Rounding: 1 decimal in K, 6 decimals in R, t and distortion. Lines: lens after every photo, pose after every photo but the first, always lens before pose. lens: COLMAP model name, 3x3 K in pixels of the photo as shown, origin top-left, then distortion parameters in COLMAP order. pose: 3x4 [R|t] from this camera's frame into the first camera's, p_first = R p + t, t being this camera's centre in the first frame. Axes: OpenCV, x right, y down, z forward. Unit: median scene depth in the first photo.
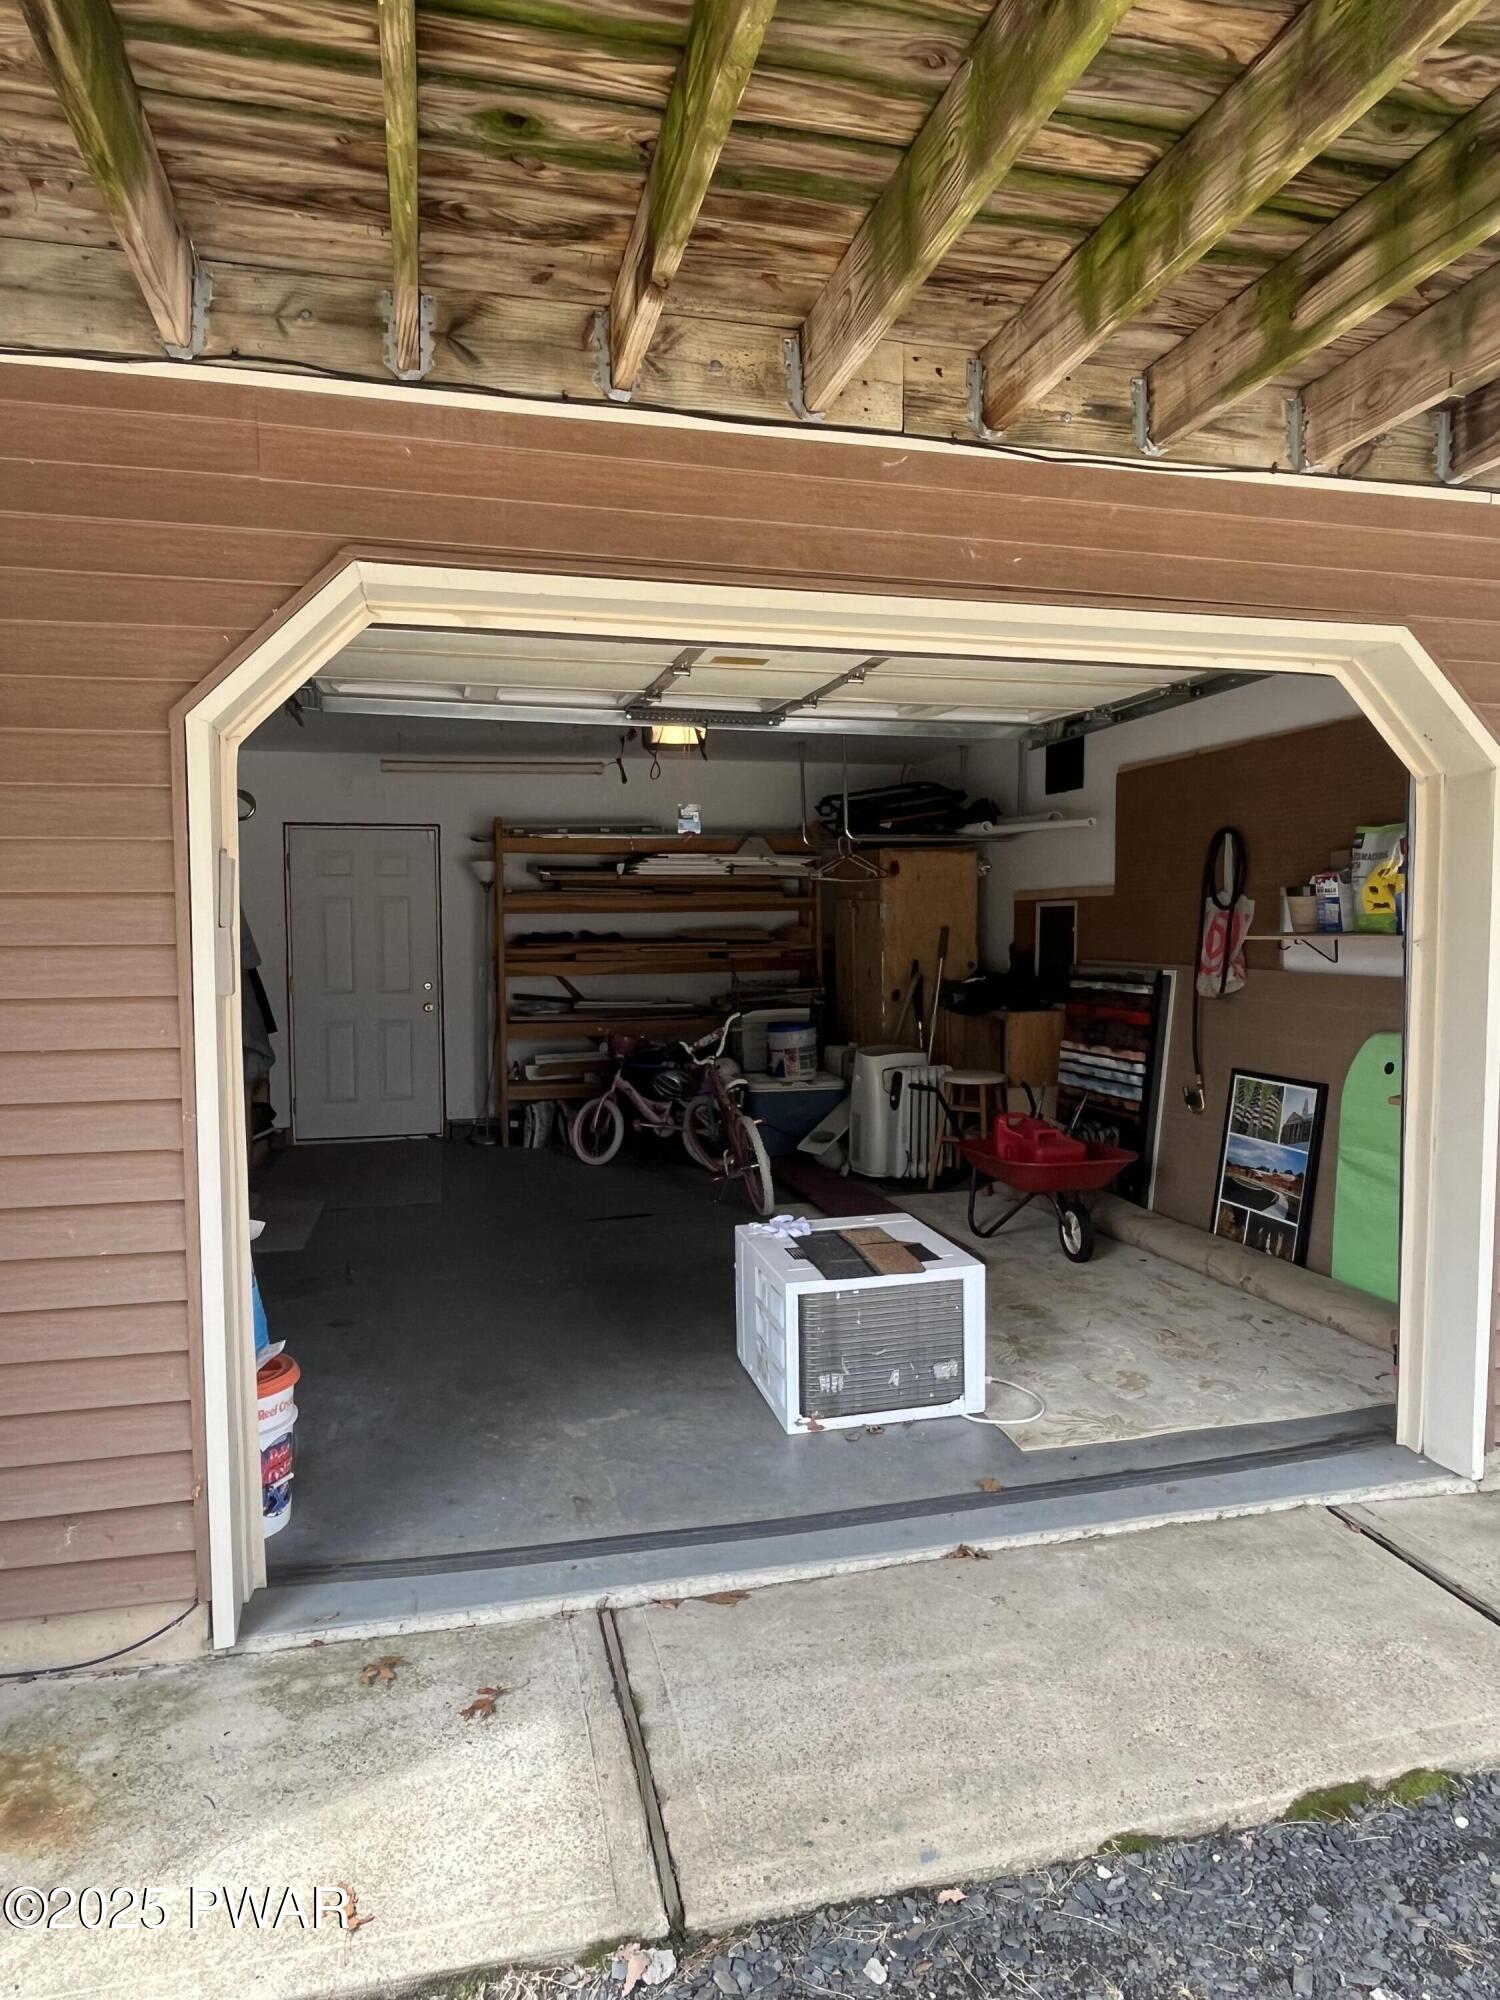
lens RADIAL K [[1261.2, 0, 756.6], [0, 1261.2, 993.9], [0, 0, 1]] dist [-0.001506, -0.000061]
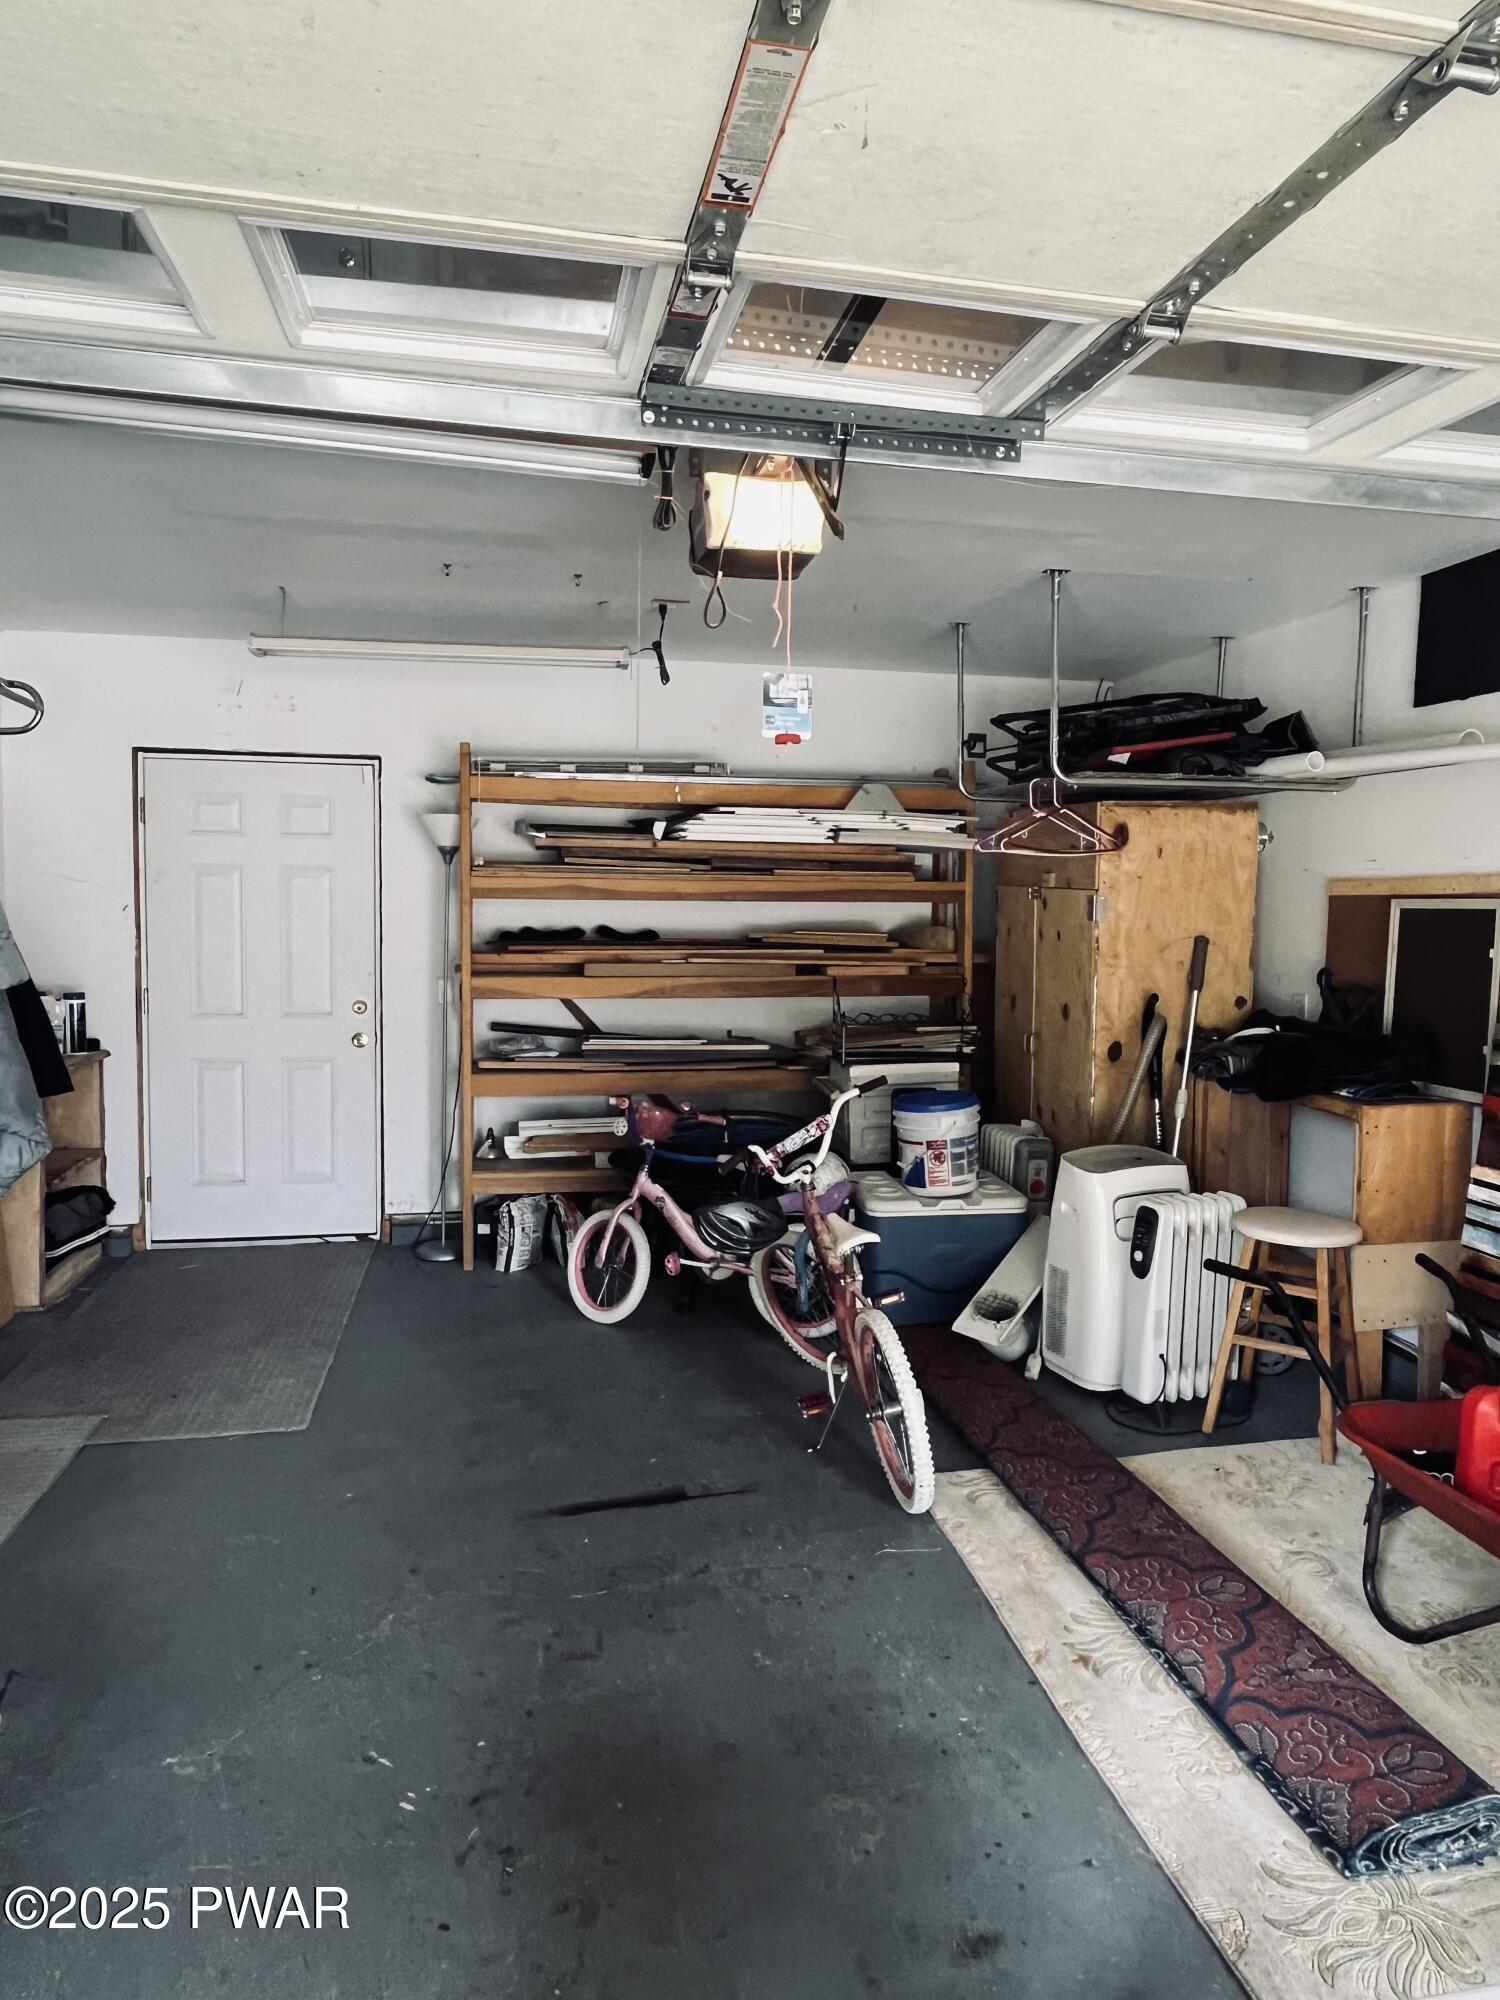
lens RADIAL K [[1261.2, 0, 750.0], [0, 1261.2, 1002.2], [0, 0, 1]] dist [-0.001506, -0.000061]
pose [[0.998311, 0.024903, -0.052487, -0.028690], [-0.023678, 0.999435, 0.023834, -0.030922], [0.053050, -0.022551, 0.998337, 0.389083]]
